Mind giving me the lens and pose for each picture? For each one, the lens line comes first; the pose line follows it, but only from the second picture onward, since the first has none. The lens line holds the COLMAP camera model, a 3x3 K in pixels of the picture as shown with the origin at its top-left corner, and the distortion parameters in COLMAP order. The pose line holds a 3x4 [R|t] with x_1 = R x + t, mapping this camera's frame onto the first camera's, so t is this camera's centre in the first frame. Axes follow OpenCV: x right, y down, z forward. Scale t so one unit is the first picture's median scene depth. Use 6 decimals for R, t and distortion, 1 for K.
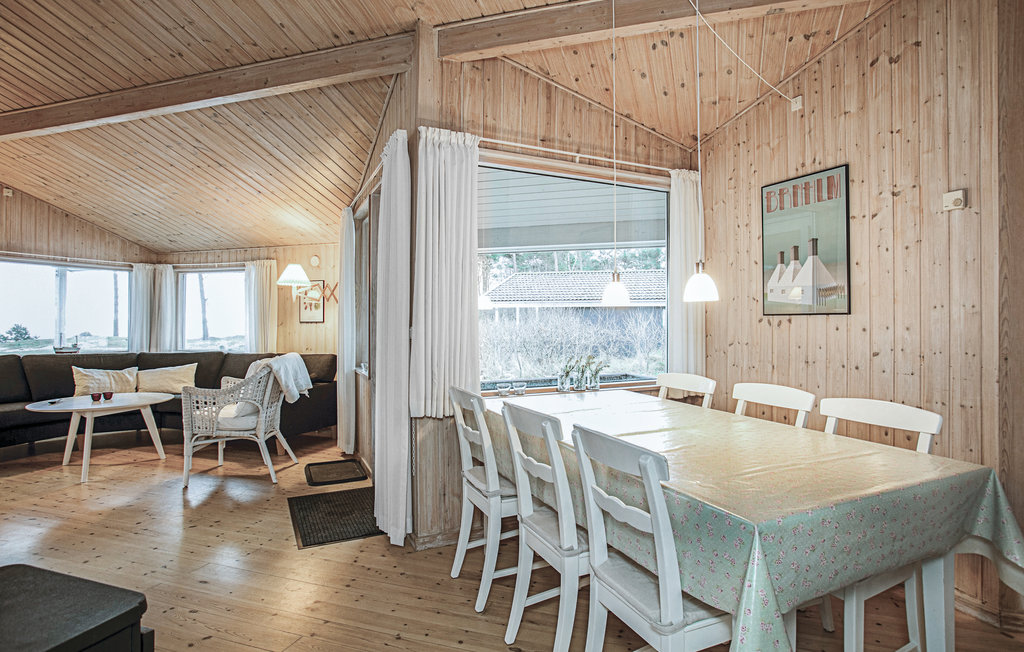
lens RADIAL K [[550.9, 0, 557.4], [0, 550.9, 317.7], [0, 0, 1]] dist [-0.053966, 0.033001]
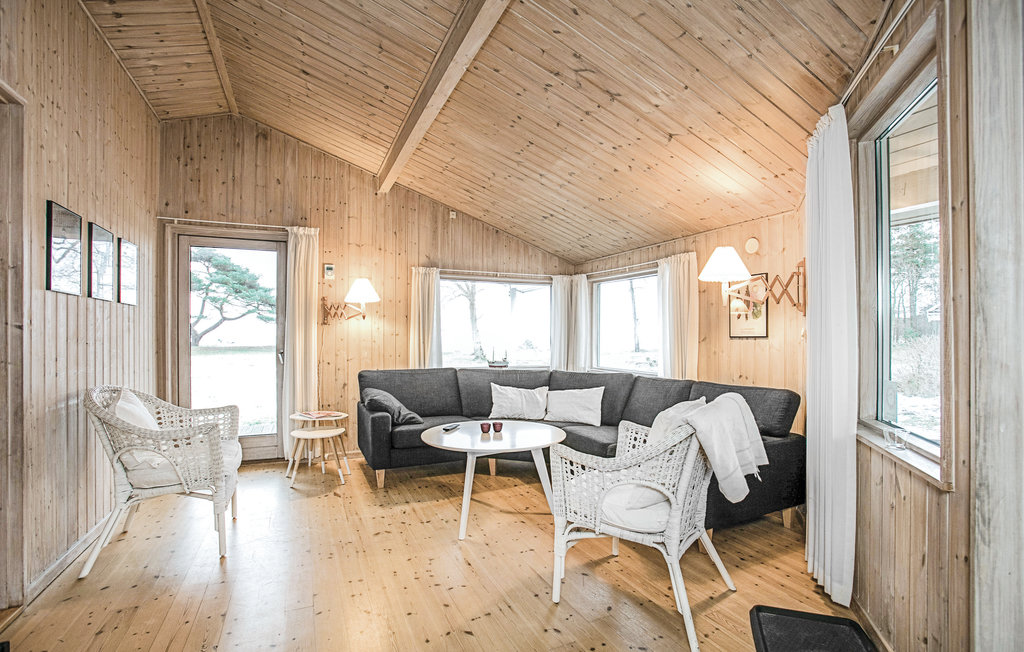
lens RADIAL K [[462.8, 0, 512.8], [0, 462.8, 333.5], [0, 0, 1]] dist [-0.021688, 0.000198]
pose [[0.659909, -0.004553, -0.751332, -0.368627], [0.004791, 0.999987, -0.001851, 0.005912], [0.751331, -0.002378, 0.659922, 0.696614]]
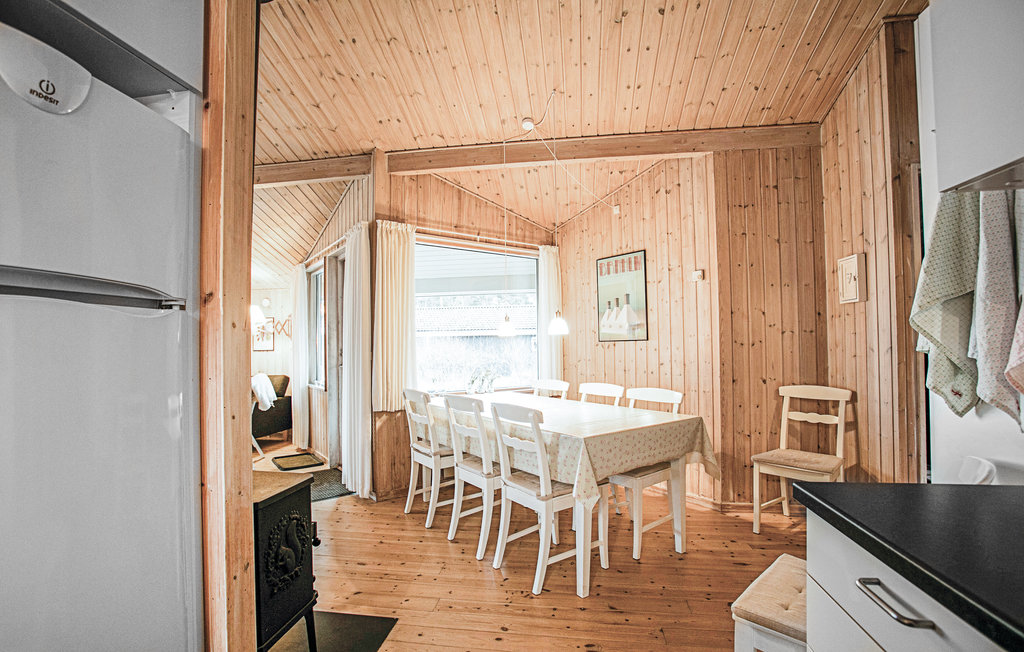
lens RADIAL K [[462.8, 0, 512.8], [0, 462.8, 333.5], [0, 0, 1]] dist [-0.021688, 0.000198]
pose [[0.988693, -0.008322, 0.149722, -0.060776], [0.011882, 0.999667, -0.022901, -0.000277], [-0.149481, 0.024421, 0.988463, -0.255006]]
